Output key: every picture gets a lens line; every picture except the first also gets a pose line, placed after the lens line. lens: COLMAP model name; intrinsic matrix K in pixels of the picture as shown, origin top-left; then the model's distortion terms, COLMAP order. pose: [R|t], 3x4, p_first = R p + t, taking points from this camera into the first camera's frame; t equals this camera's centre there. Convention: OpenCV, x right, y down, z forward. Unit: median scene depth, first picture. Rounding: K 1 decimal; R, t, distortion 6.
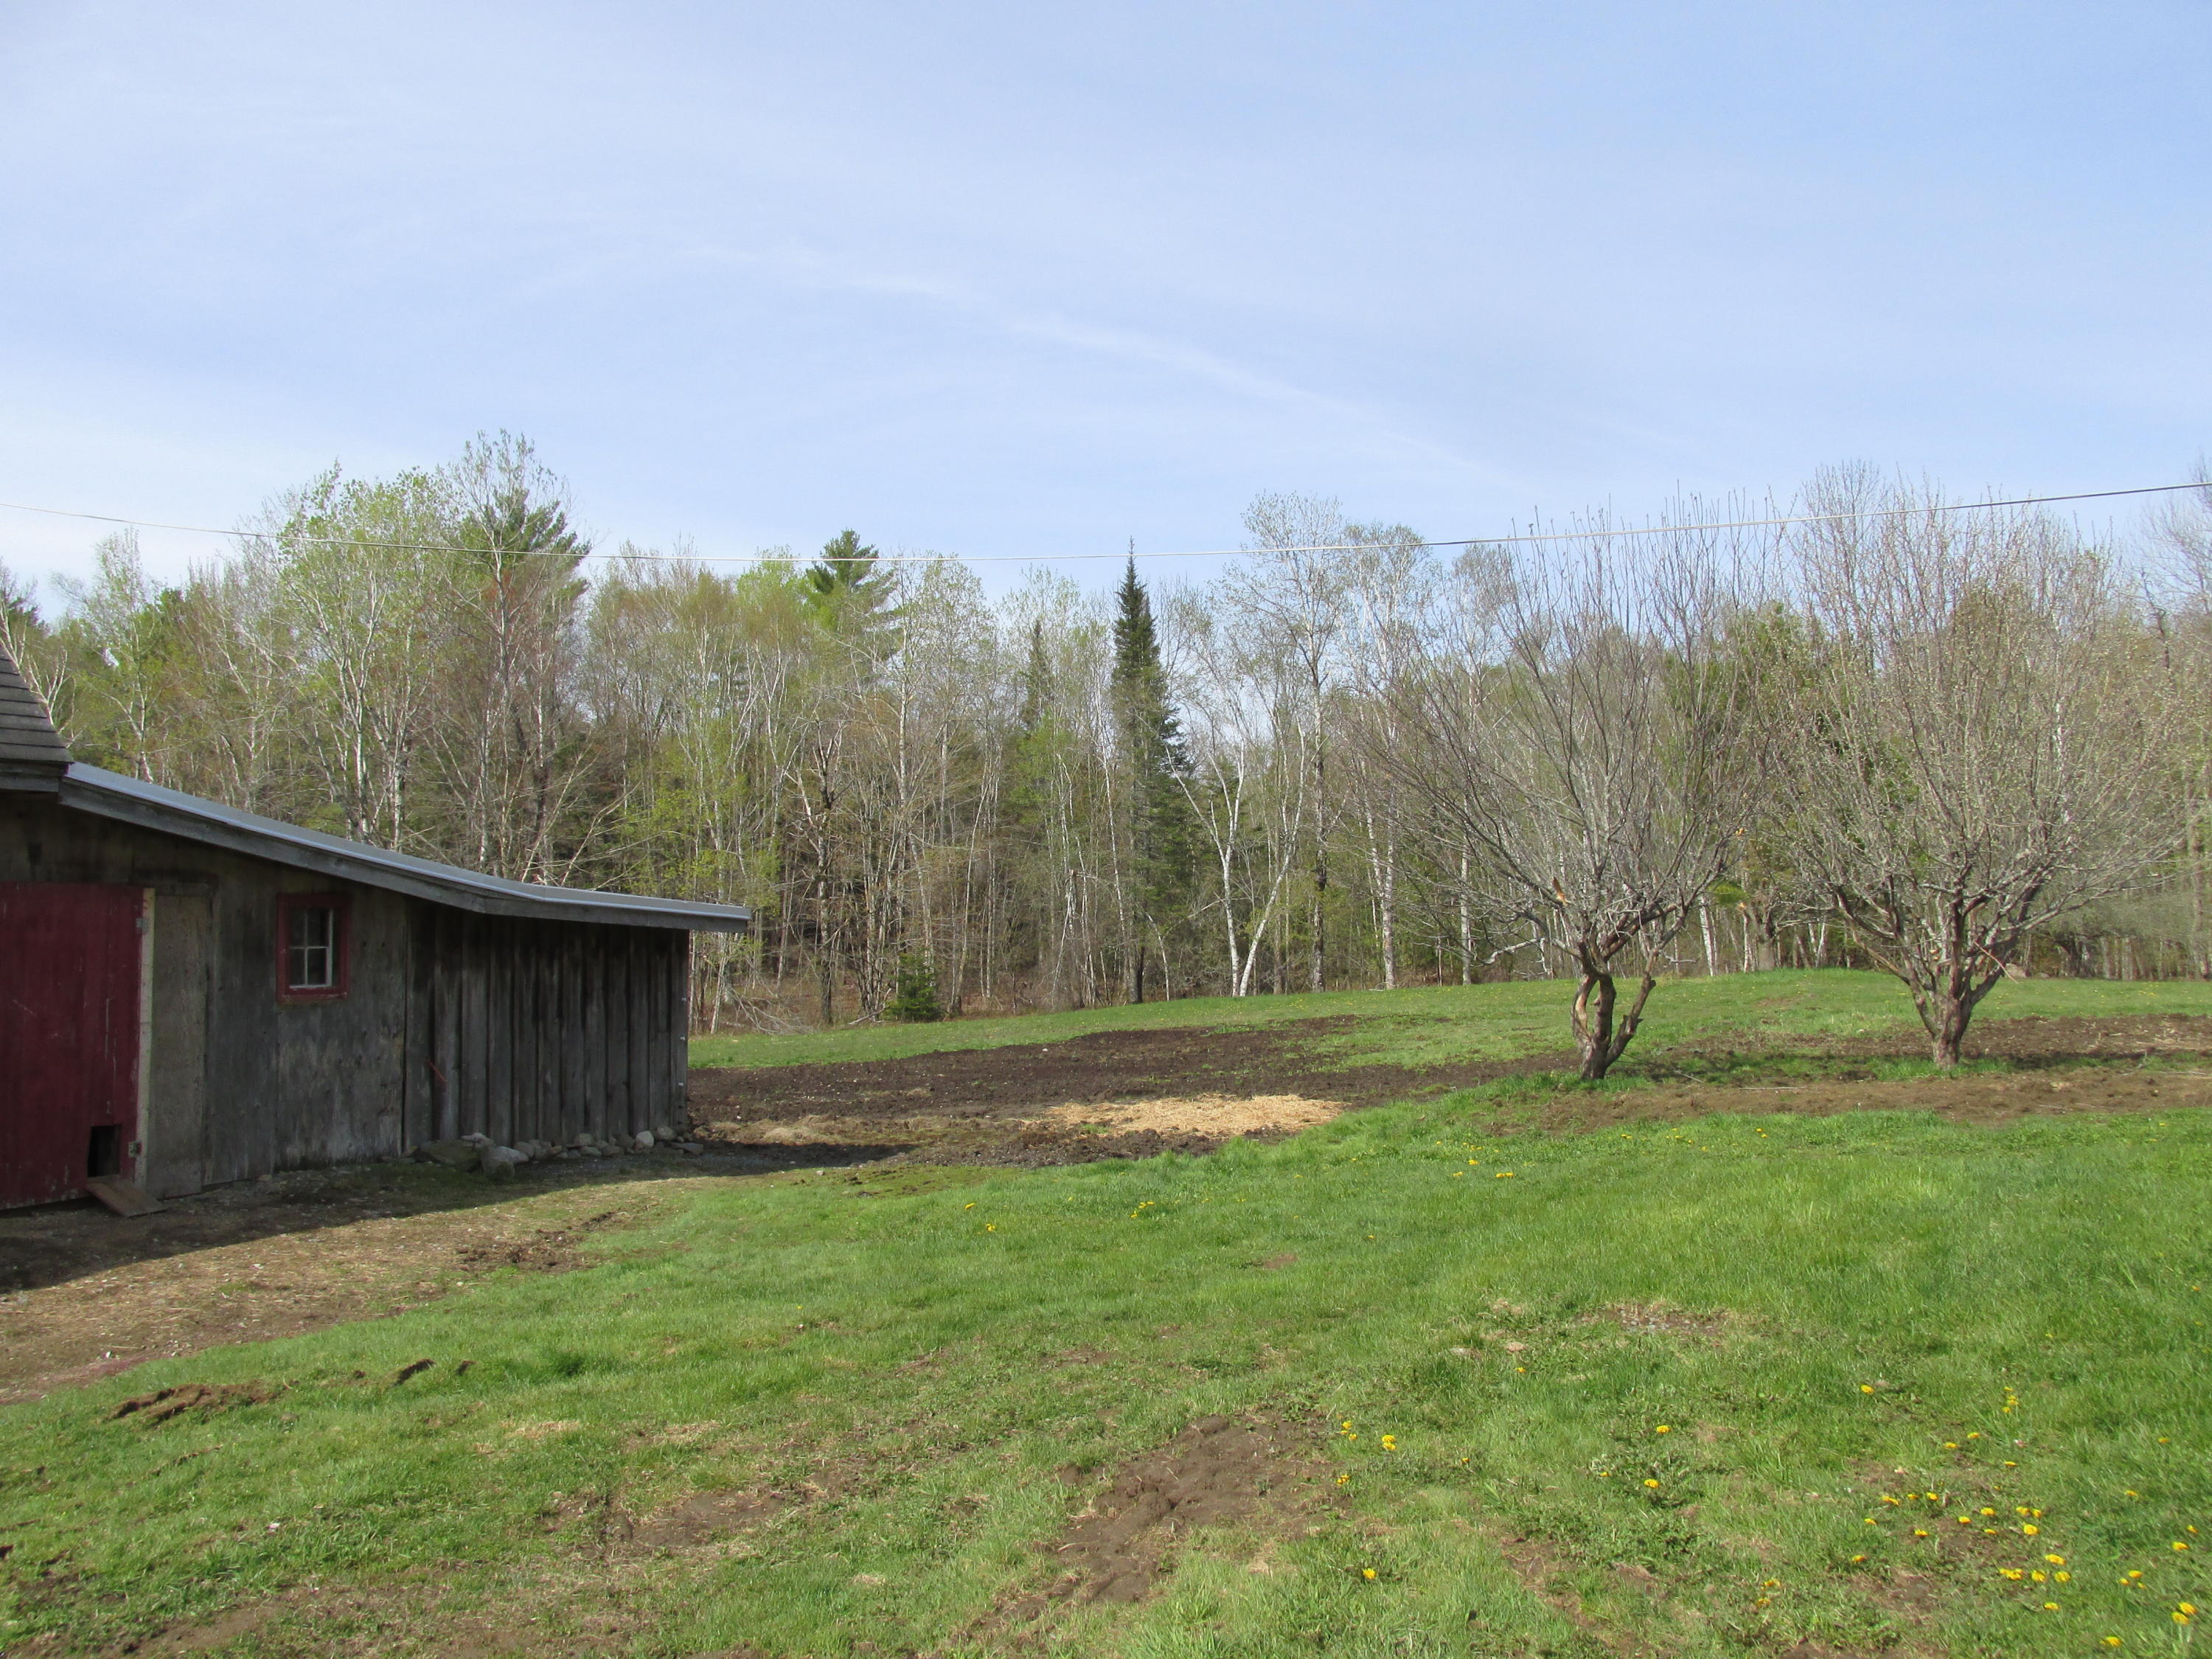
lens RADIAL K [[1833.8, 0, 1113.4], [0, 1833.8, 811.6], [0, 0, 1]] dist [-0.022179, -0.011902]
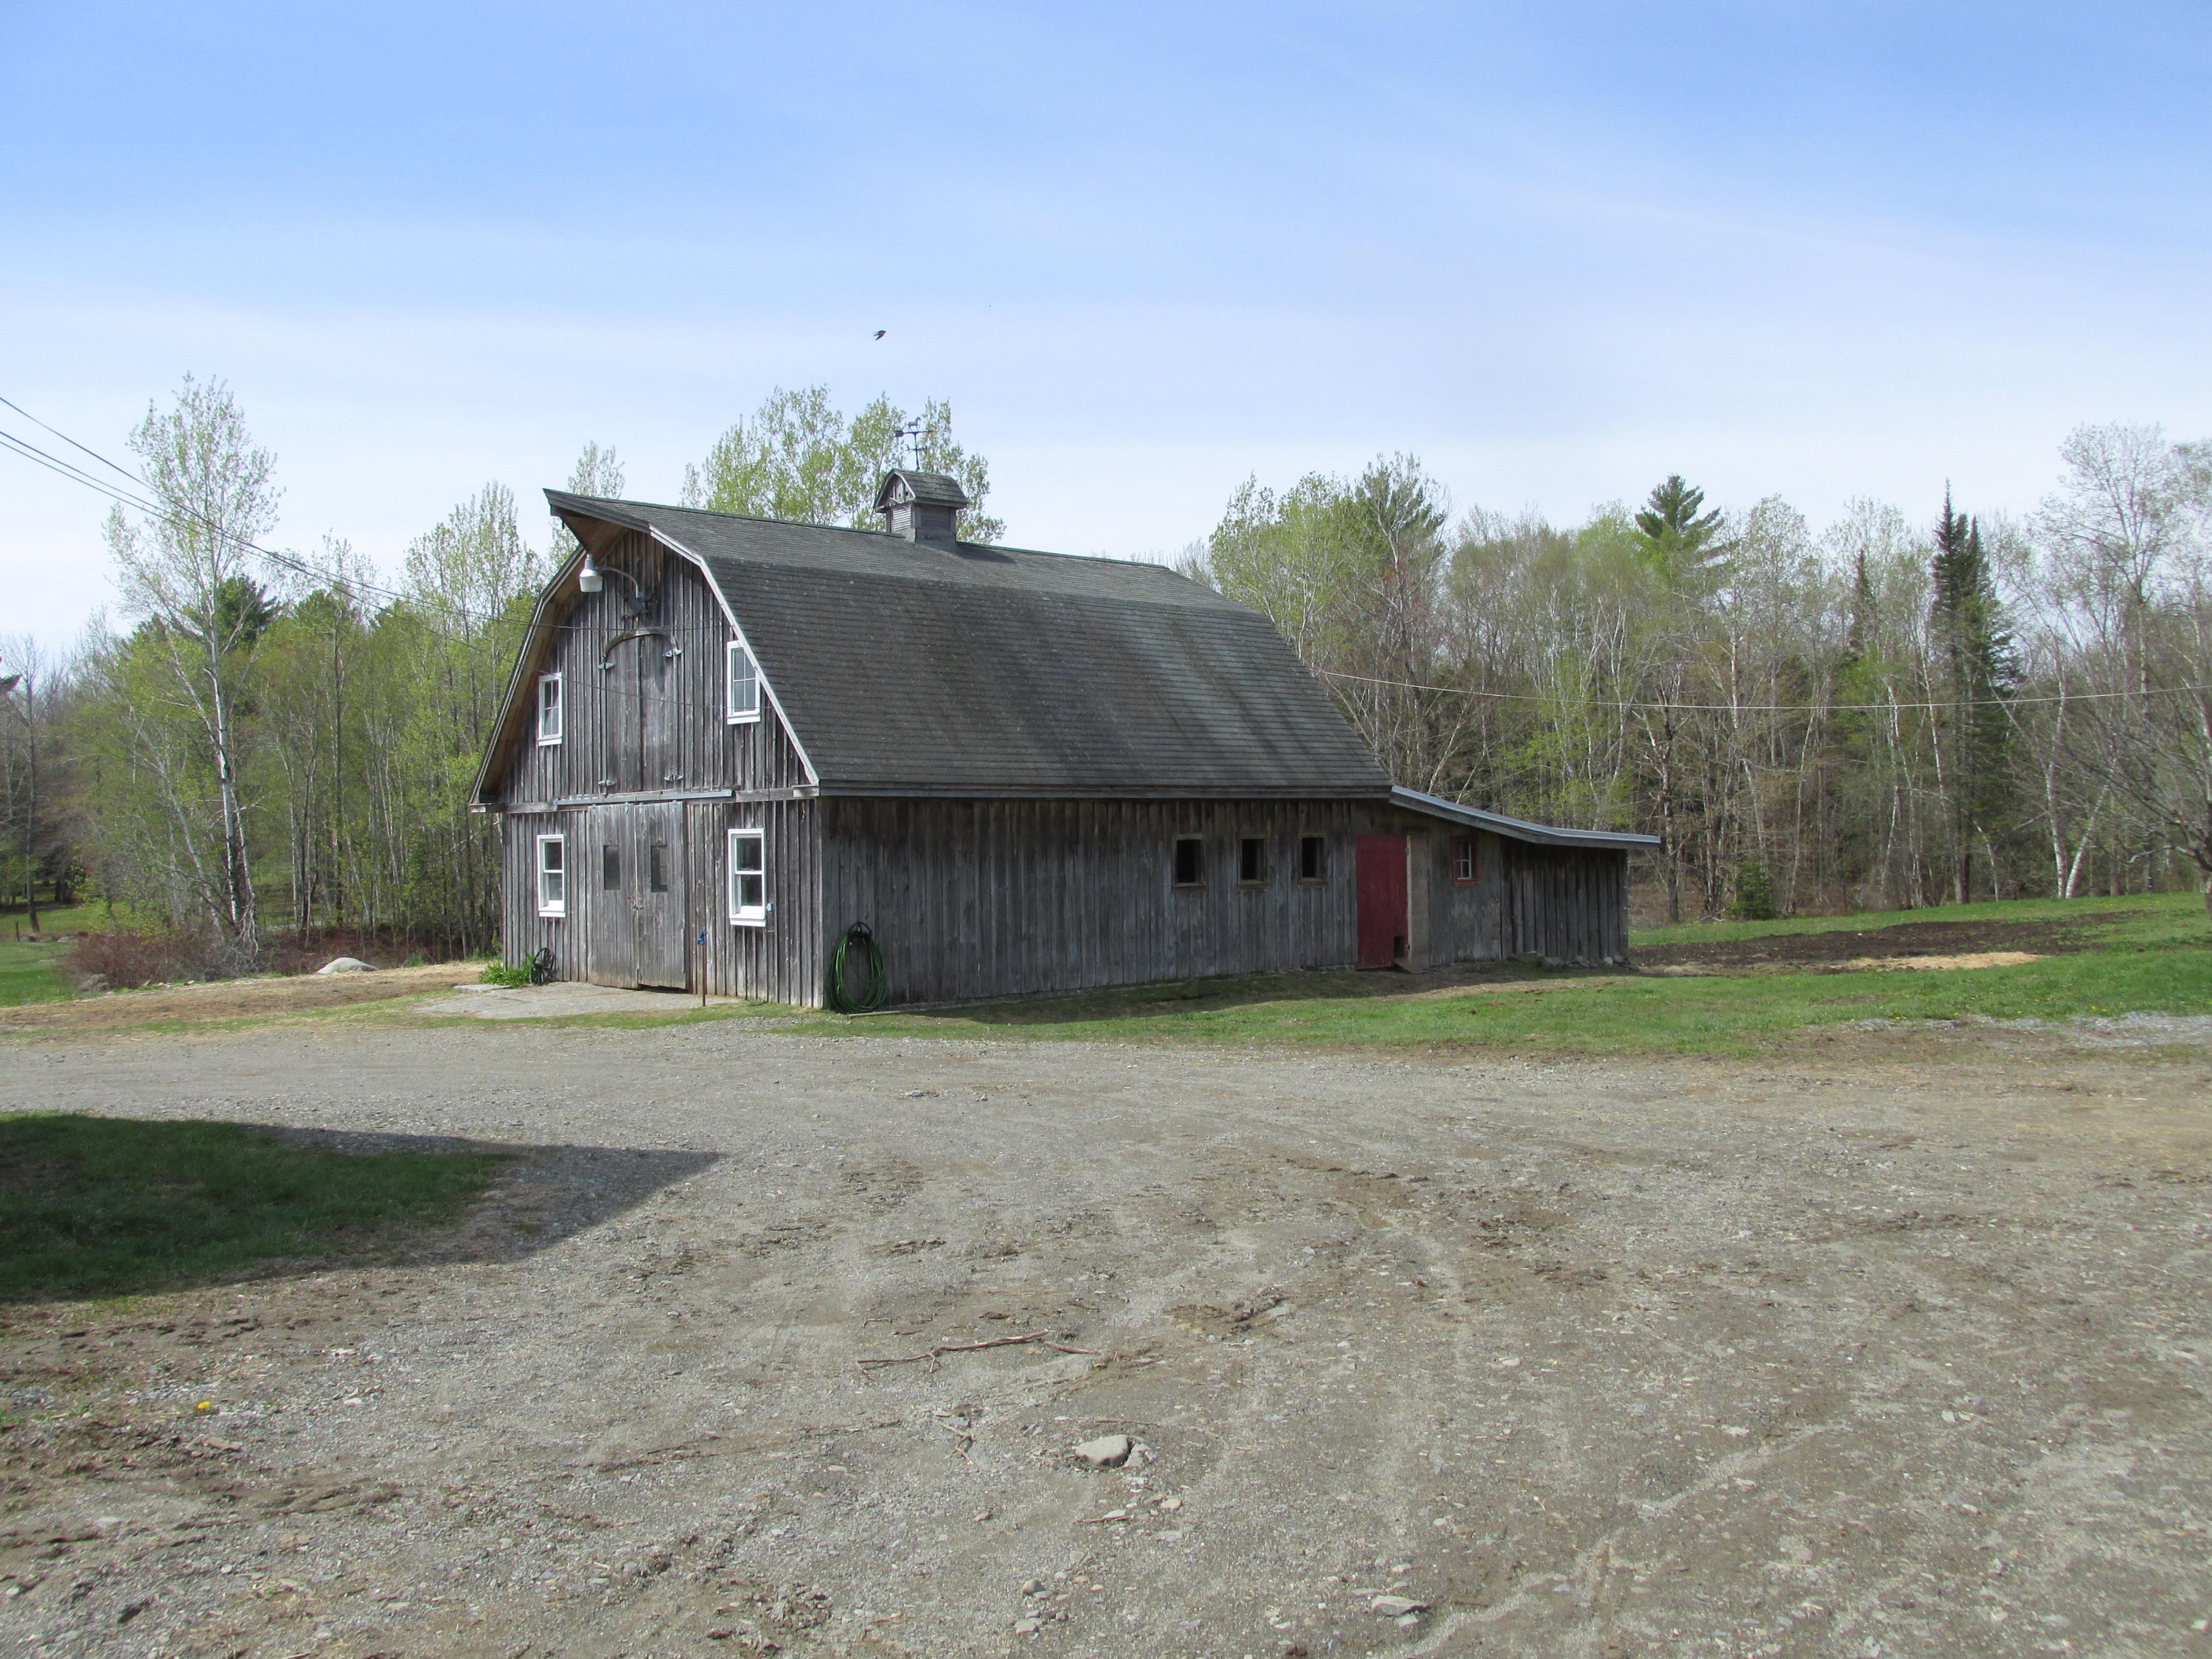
lens RADIAL K [[1833.8, 0, 1113.4], [0, 1833.8, 811.6], [0, 0, 1]] dist [-0.022179, -0.011902]
pose [[0.904191, -0.021120, -0.426606, 0.019581], [0.041542, 0.998390, 0.038621, -0.014824], [0.425103, -0.052643, 0.903613, -0.199410]]
